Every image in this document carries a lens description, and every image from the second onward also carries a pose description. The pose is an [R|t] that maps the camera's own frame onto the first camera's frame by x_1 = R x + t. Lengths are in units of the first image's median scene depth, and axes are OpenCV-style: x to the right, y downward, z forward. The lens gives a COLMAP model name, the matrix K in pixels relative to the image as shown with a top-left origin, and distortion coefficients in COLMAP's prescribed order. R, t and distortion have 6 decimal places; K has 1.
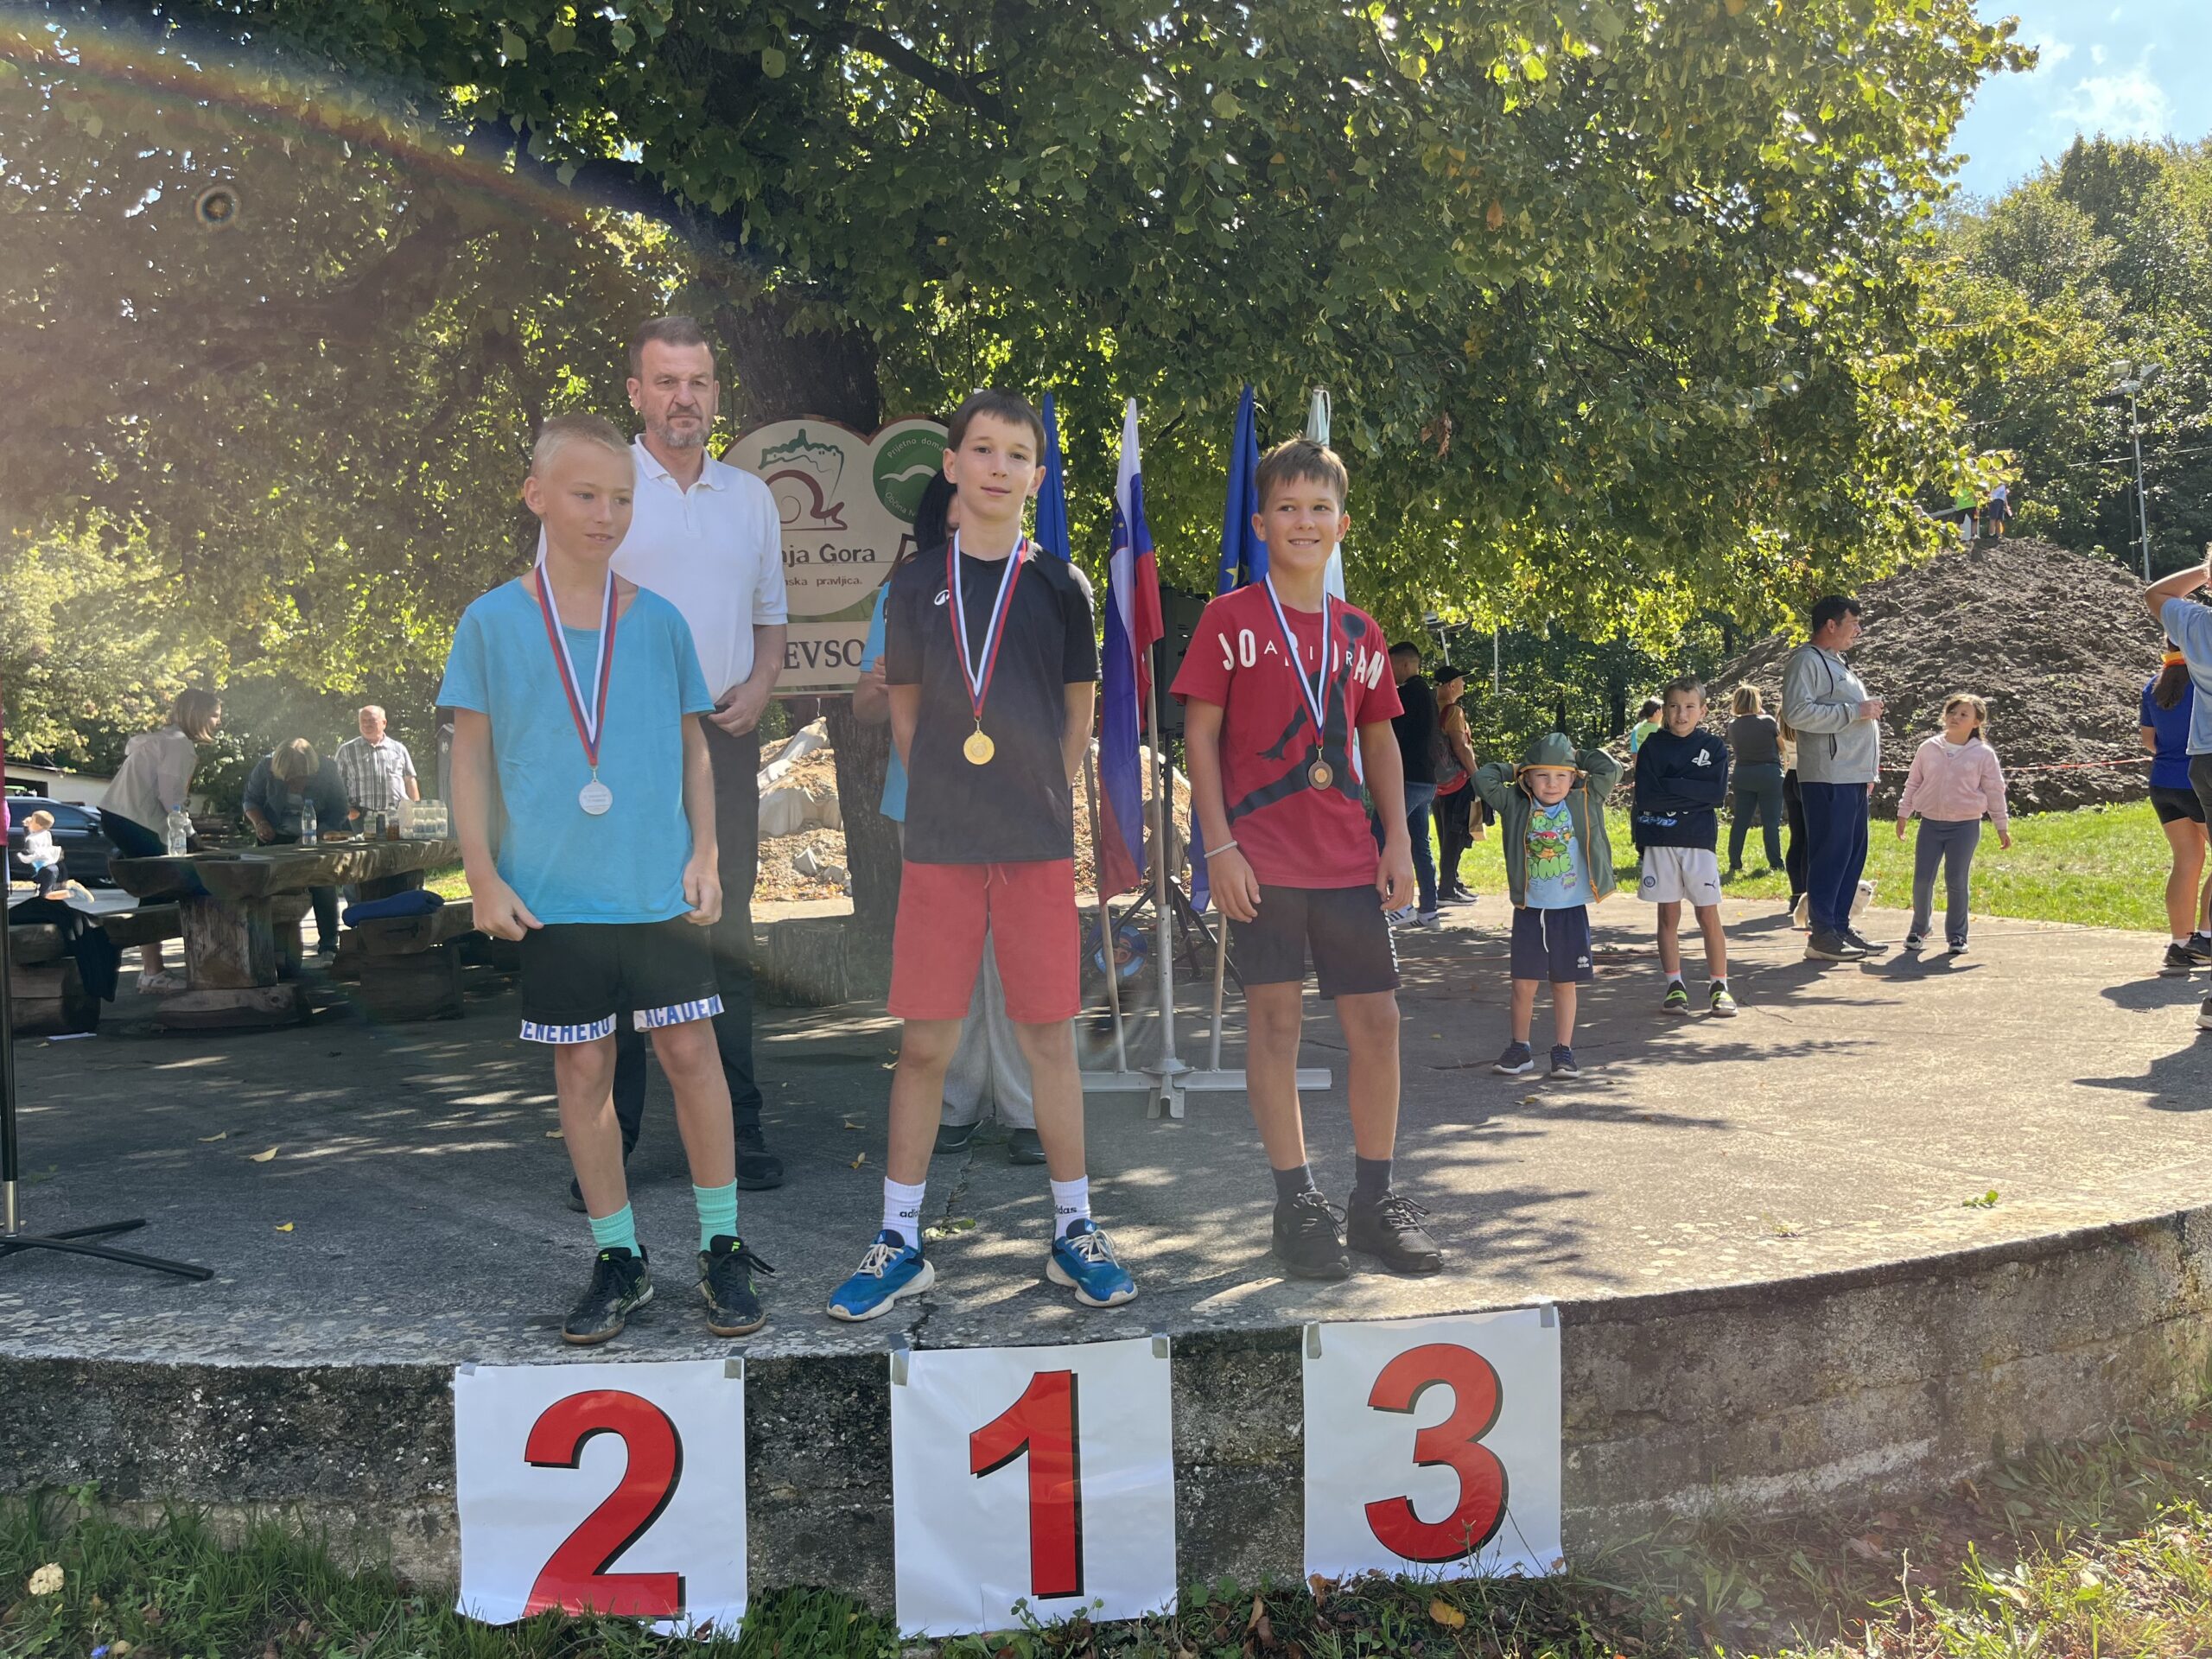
lens RADIAL K [[1664.9, 0, 1109.8], [0, 1664.9, 836.3], [0, 0, 1]] dist [0.084642, -0.109511]
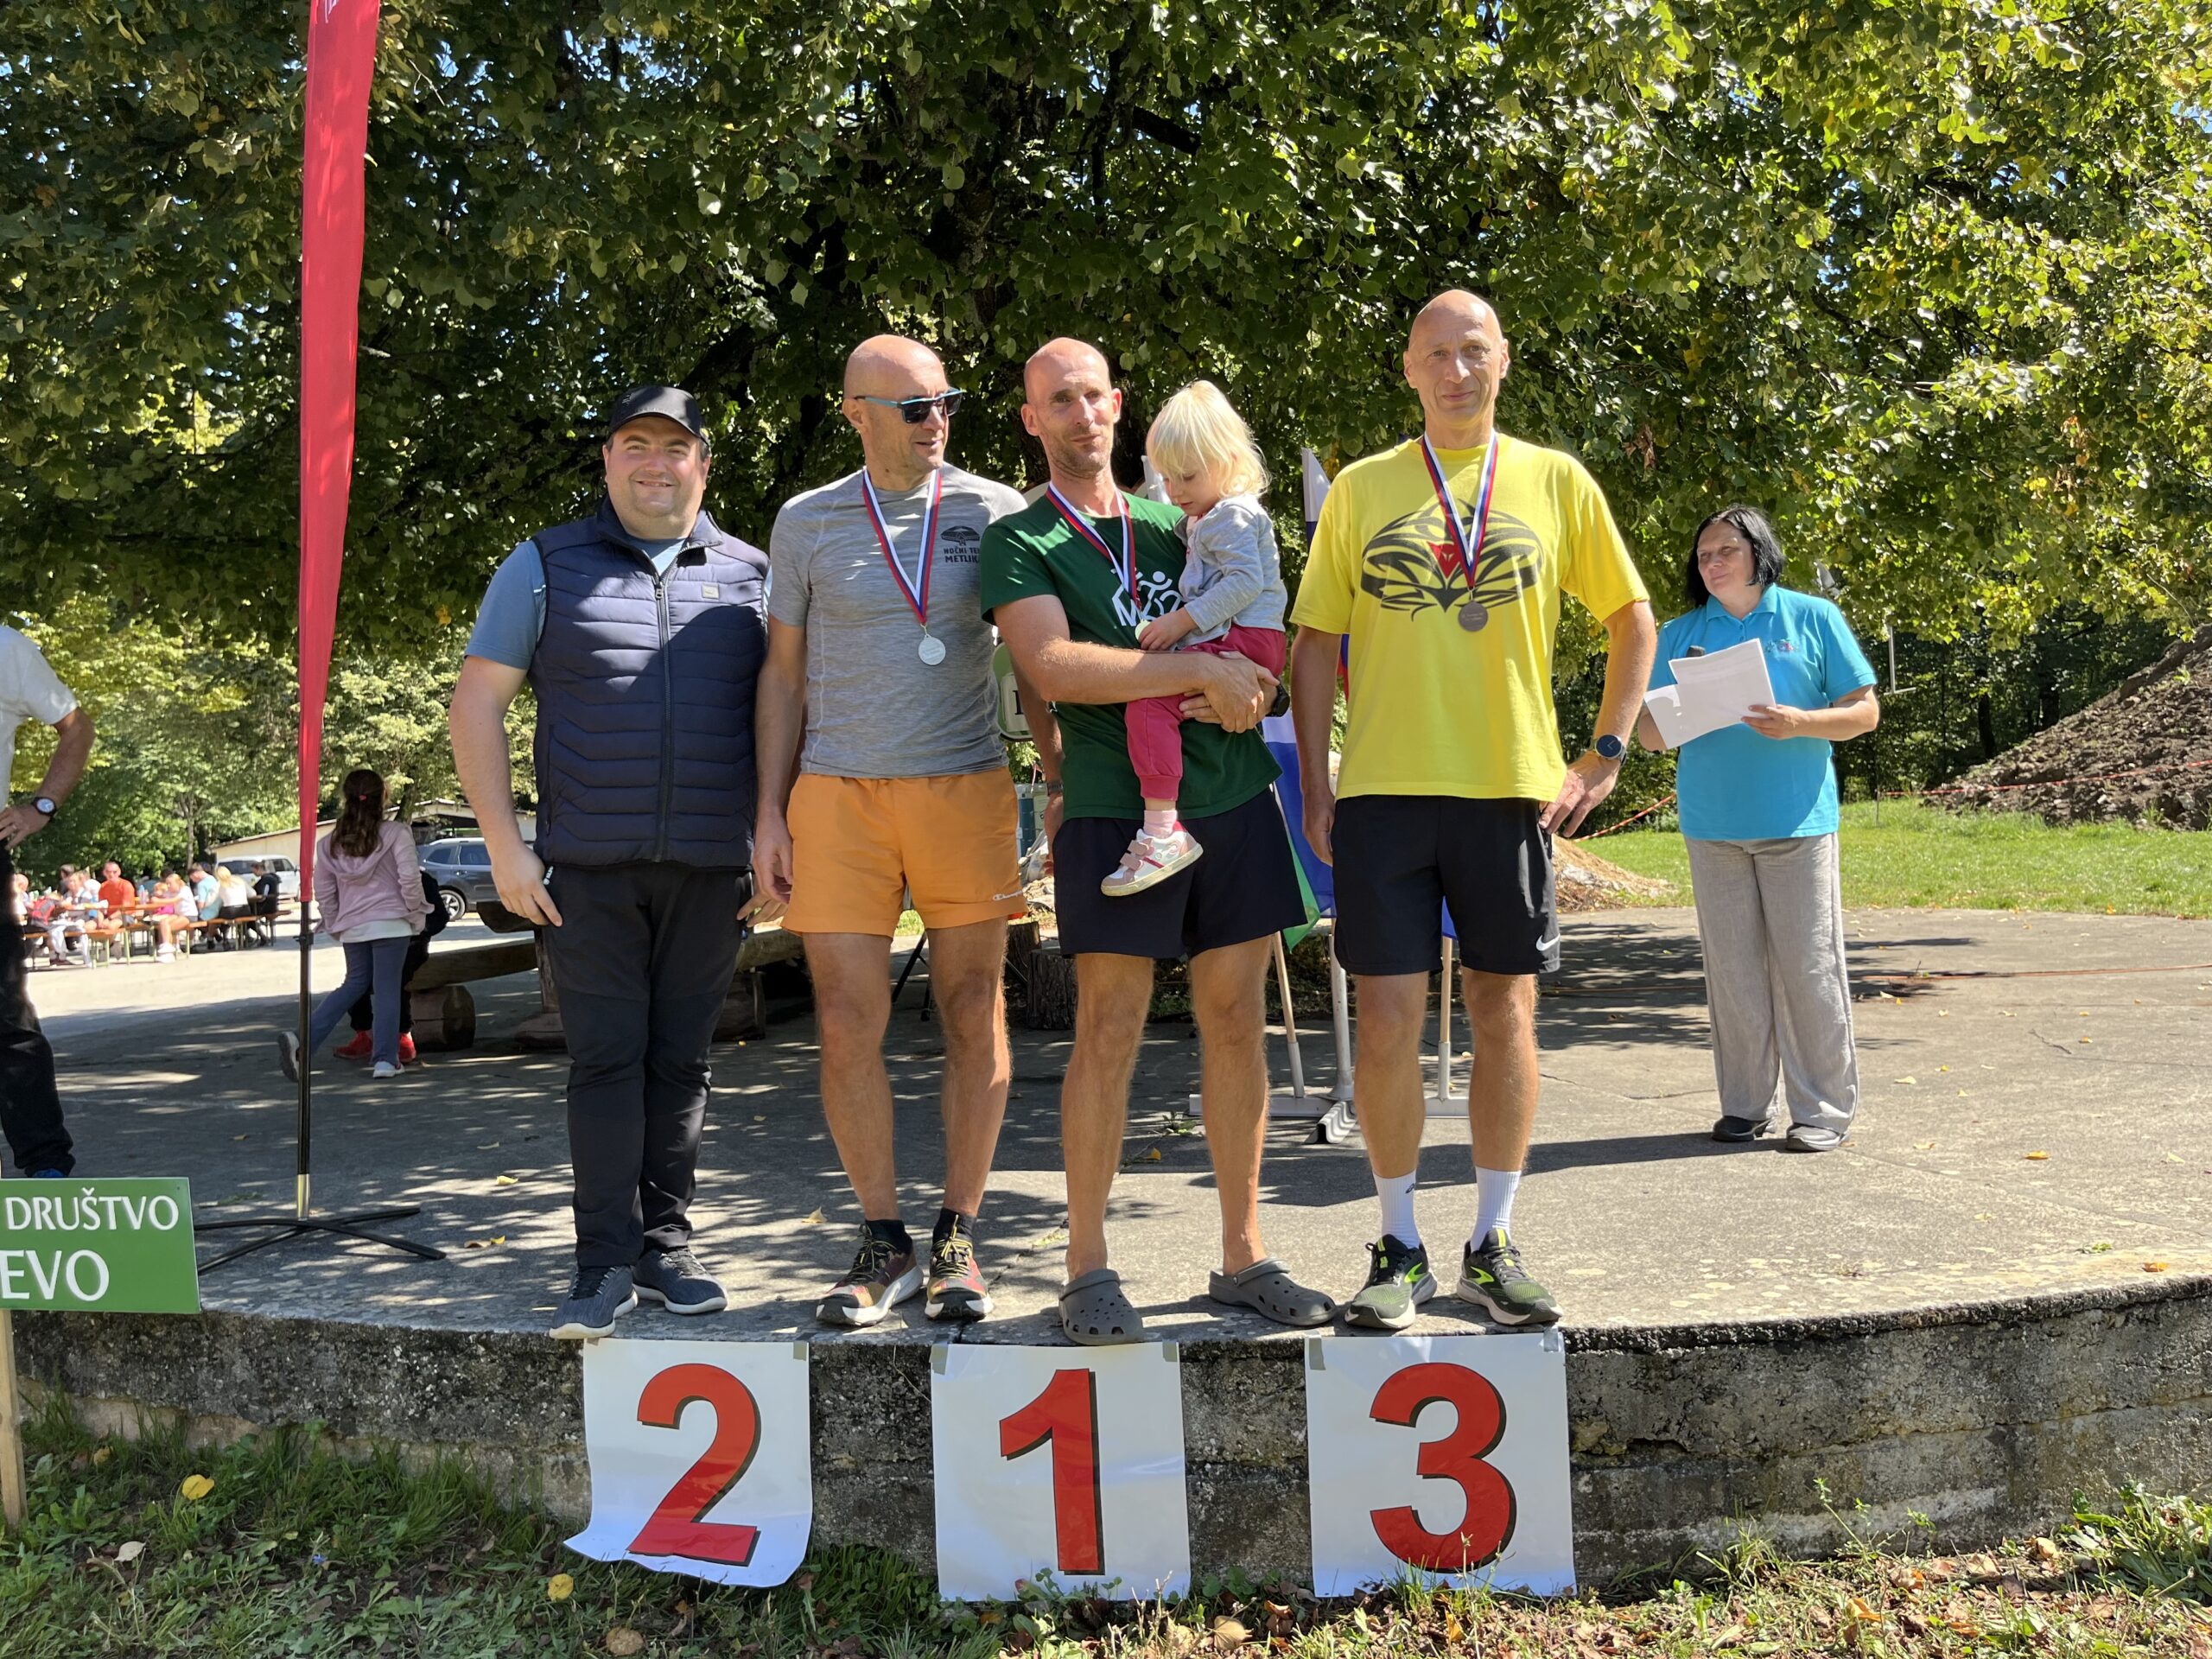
lens RADIAL K [[1663.7, 0, 1093.5], [0, 1663.7, 814.0], [0, 0, 1]] dist [0.096518, -0.134633]
pose [[0.971759, -0.025437, -0.234602, 0.216177], [0.019704, 0.999448, -0.026747, -0.015419], [0.235153, 0.021369, 0.971723, -0.073795]]
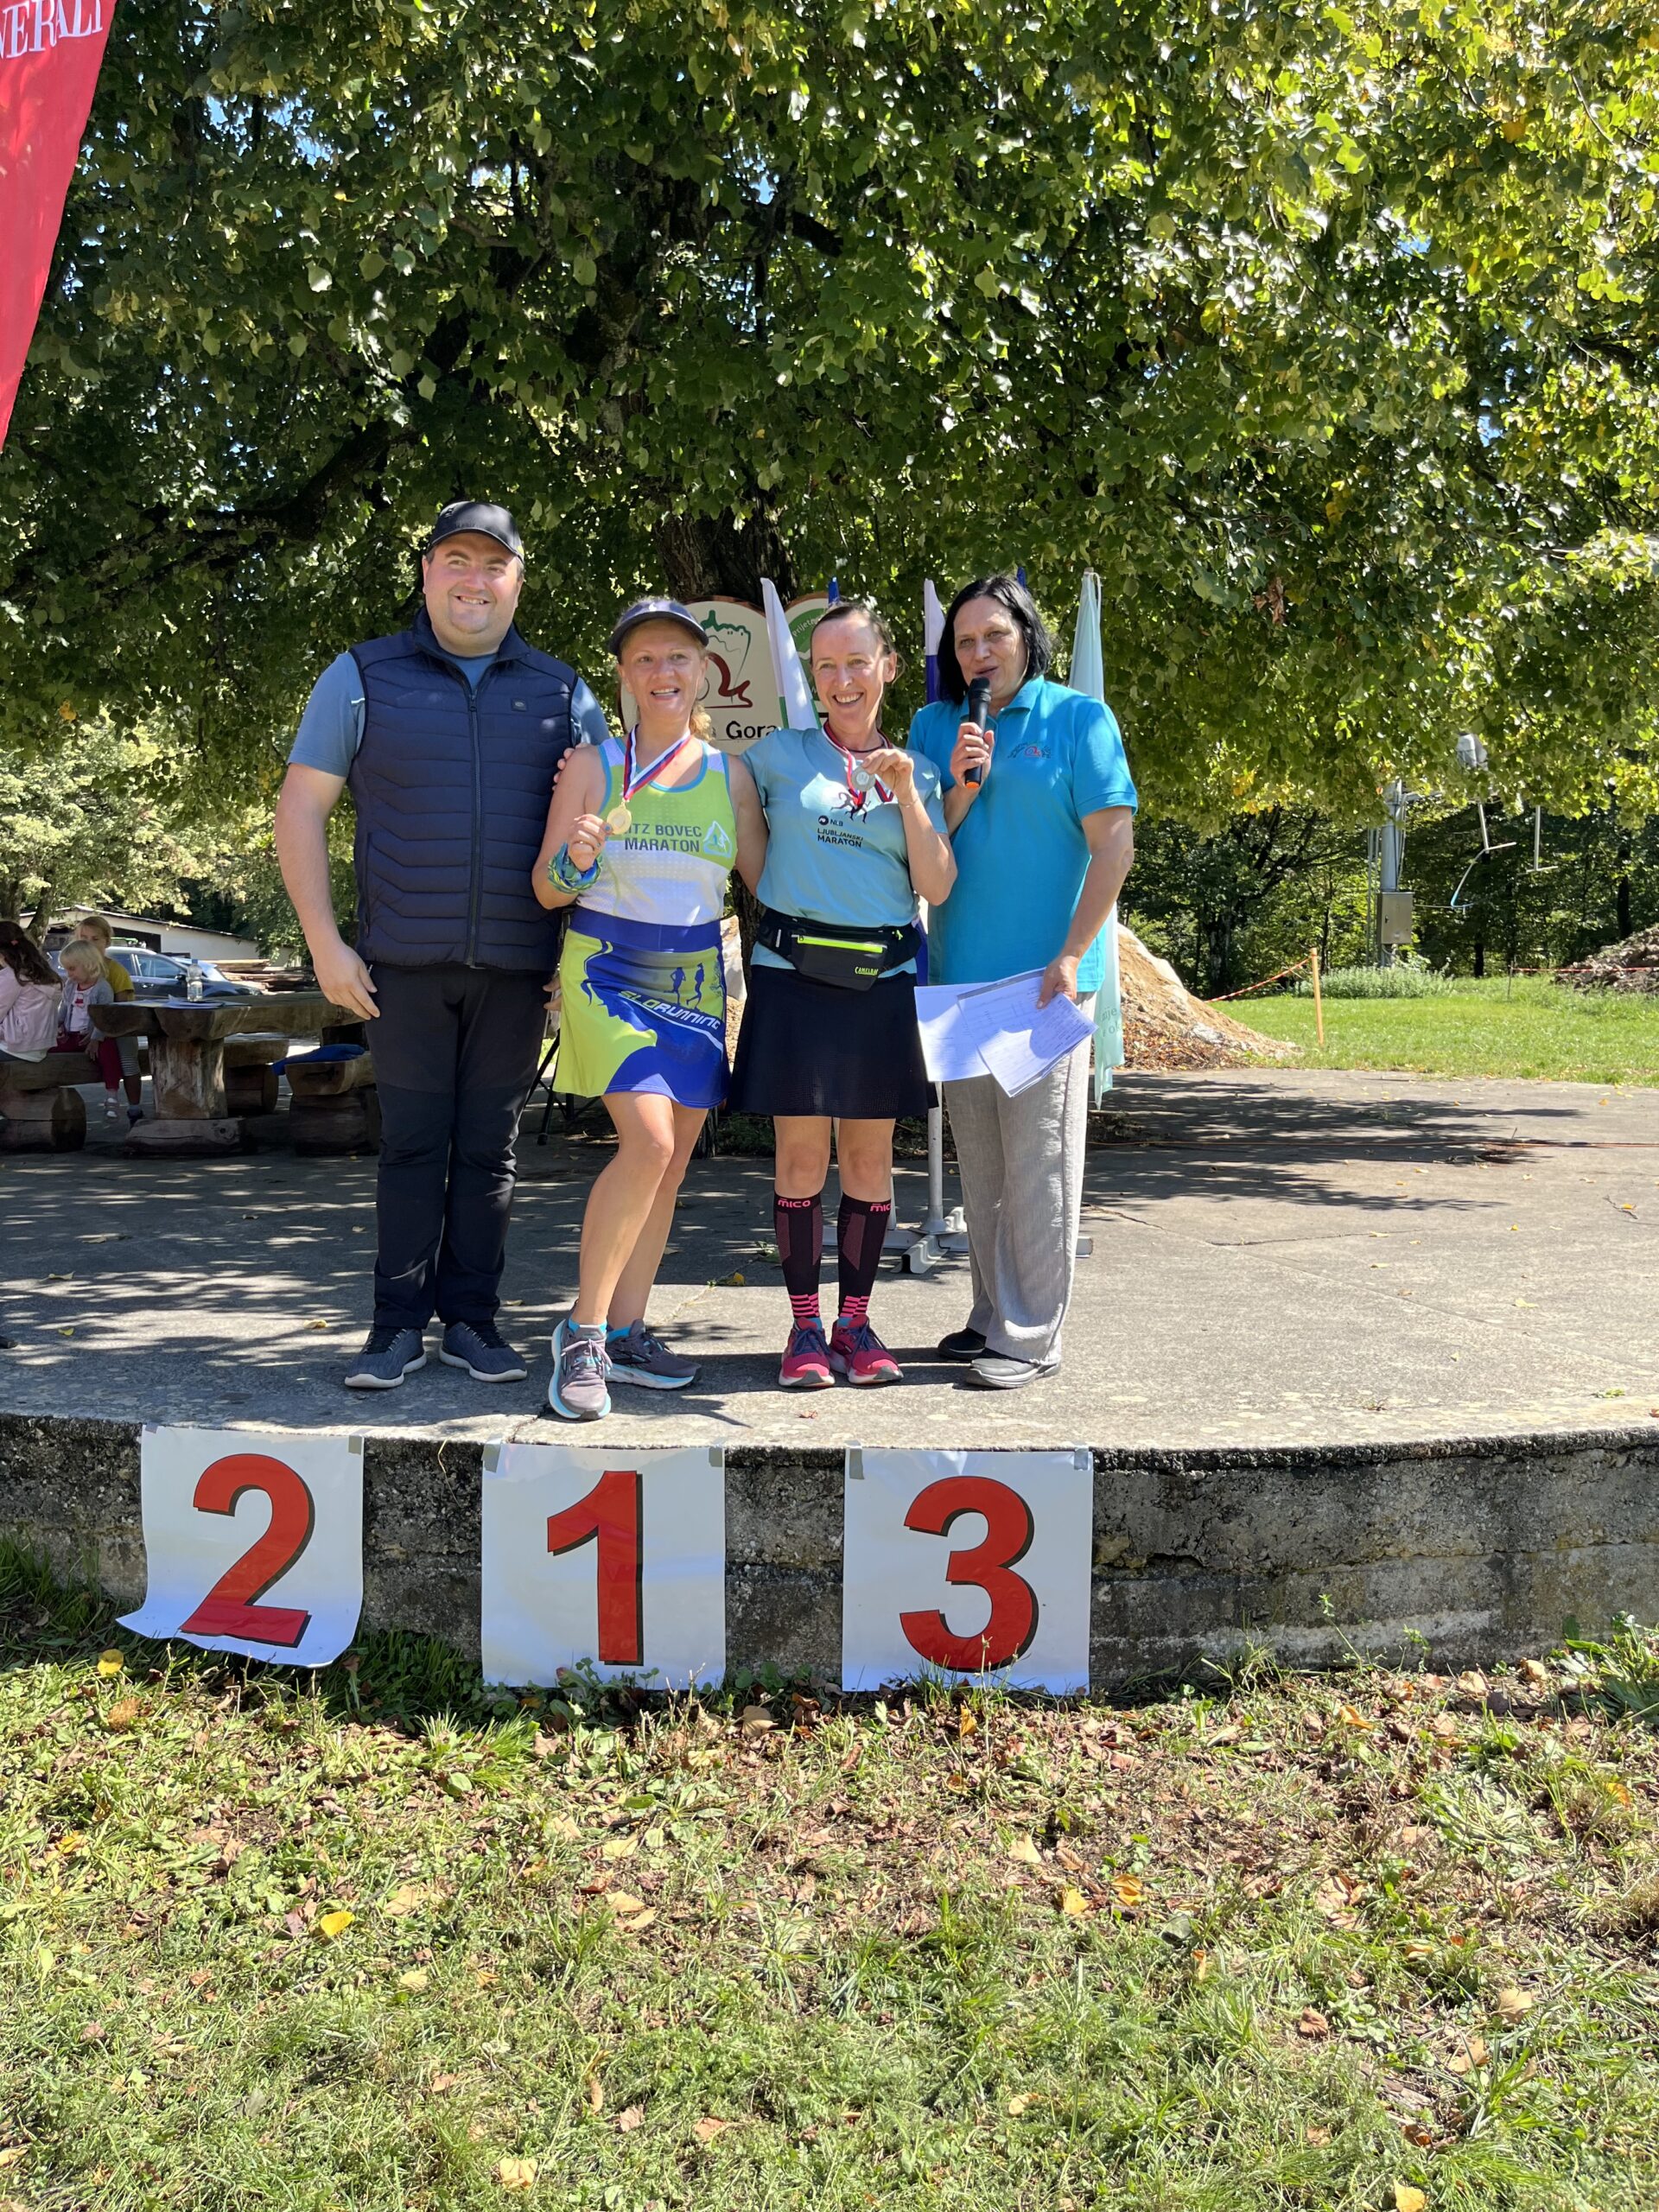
lens RADIAL K [[1673.2, 0, 819.5], [0, 1673.2, 1091.0], [0, 0, 1]] dist [0.030476, -0.008766]
pose [[0.980640, 0.036673, -0.192357, 0.266938], [-0.026886, 0.998219, 0.053245, -0.003170], [0.193967, -0.047042, 0.979879, -0.067669]]
